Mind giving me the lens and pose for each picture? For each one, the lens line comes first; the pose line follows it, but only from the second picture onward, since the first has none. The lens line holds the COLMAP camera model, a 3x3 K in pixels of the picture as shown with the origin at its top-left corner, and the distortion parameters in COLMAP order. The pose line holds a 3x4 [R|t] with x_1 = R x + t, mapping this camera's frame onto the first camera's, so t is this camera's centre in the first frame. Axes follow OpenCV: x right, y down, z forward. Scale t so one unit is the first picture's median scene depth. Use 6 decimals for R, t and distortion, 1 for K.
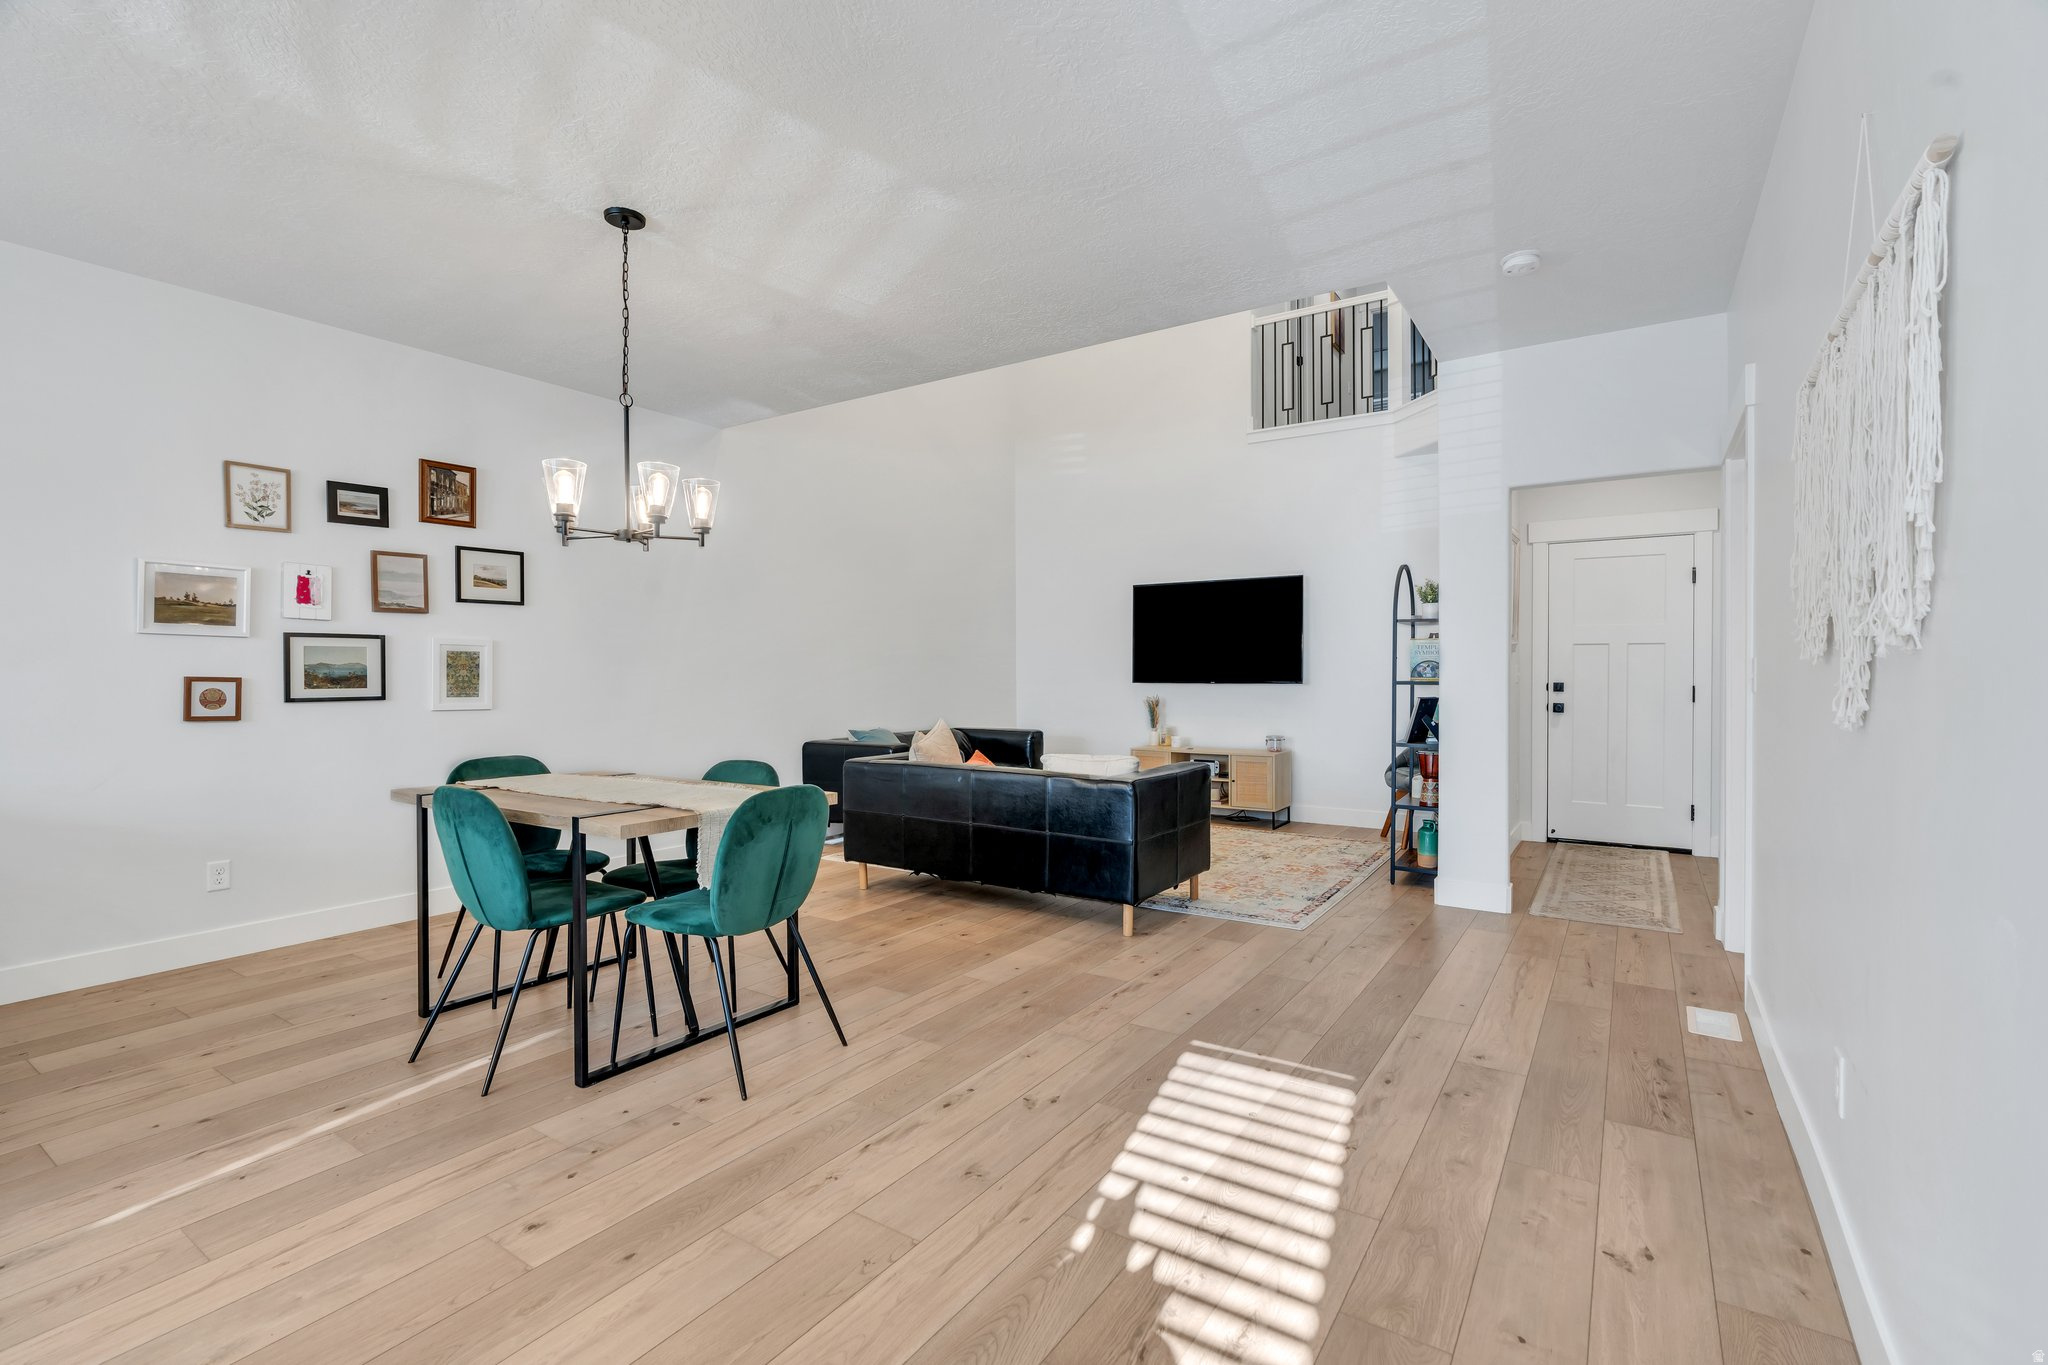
lens RADIAL K [[927.4, 0, 1035.5], [0, 927.4, 677.9], [0, 0, 1]] dist [-0.008226, 0.002821]
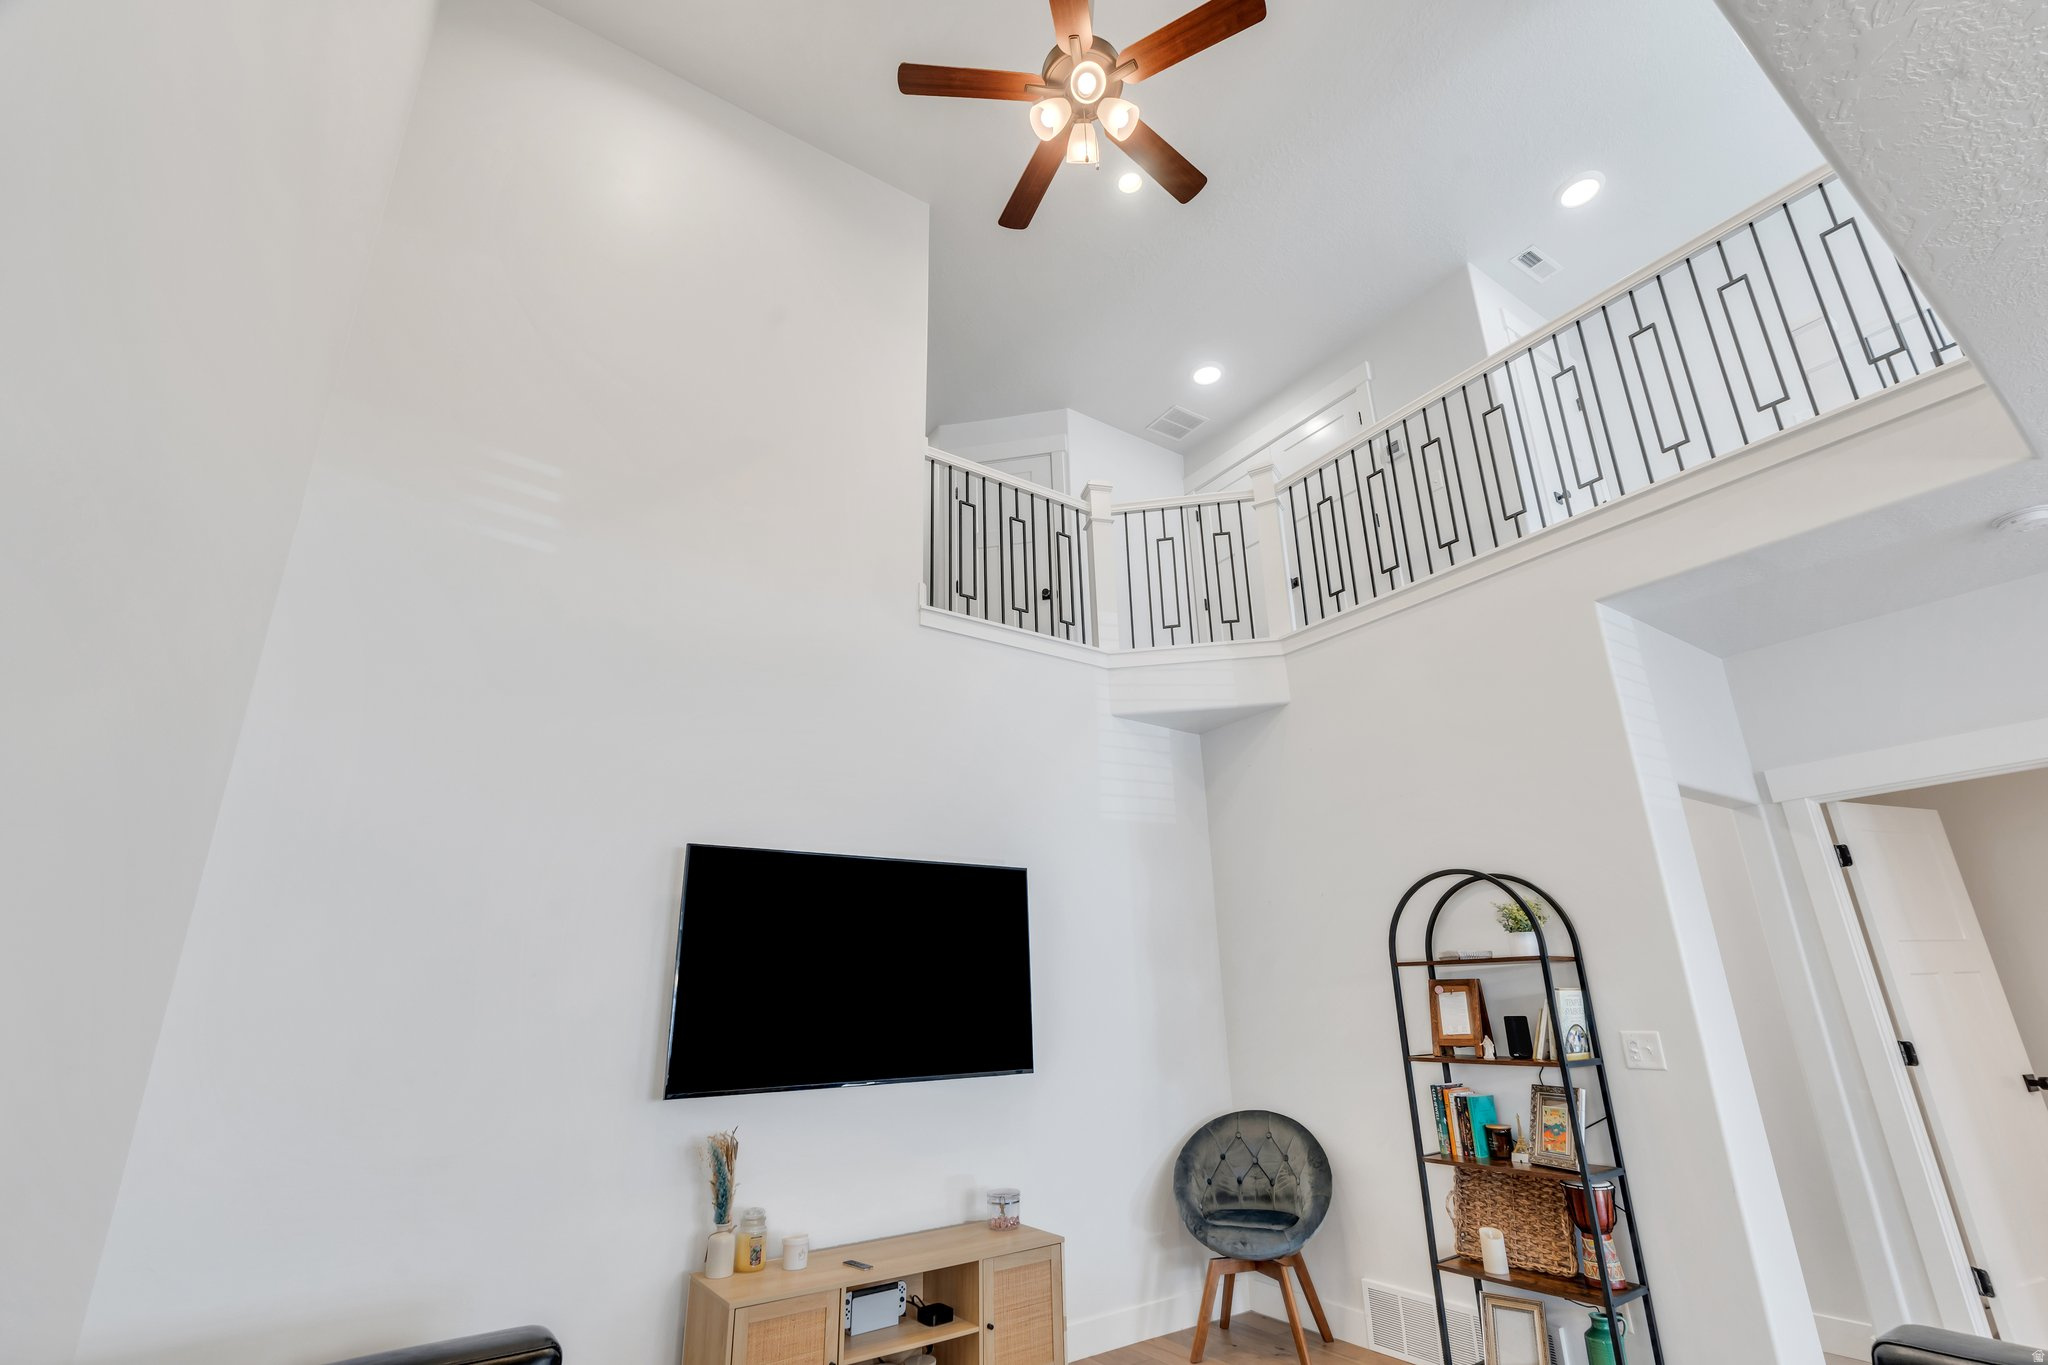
lens RADIAL K [[927.4, 0, 1027.3], [0, 927.4, 681.4], [0, 0, 1]] dist [-0.008226, 0.002821]
pose [[0.379161, 0.295951, 0.876727, -0.245659], [0.031881, 0.942733, -0.332020, -0.028191], [-0.924781, 0.153840, 0.348012, 0.778609]]
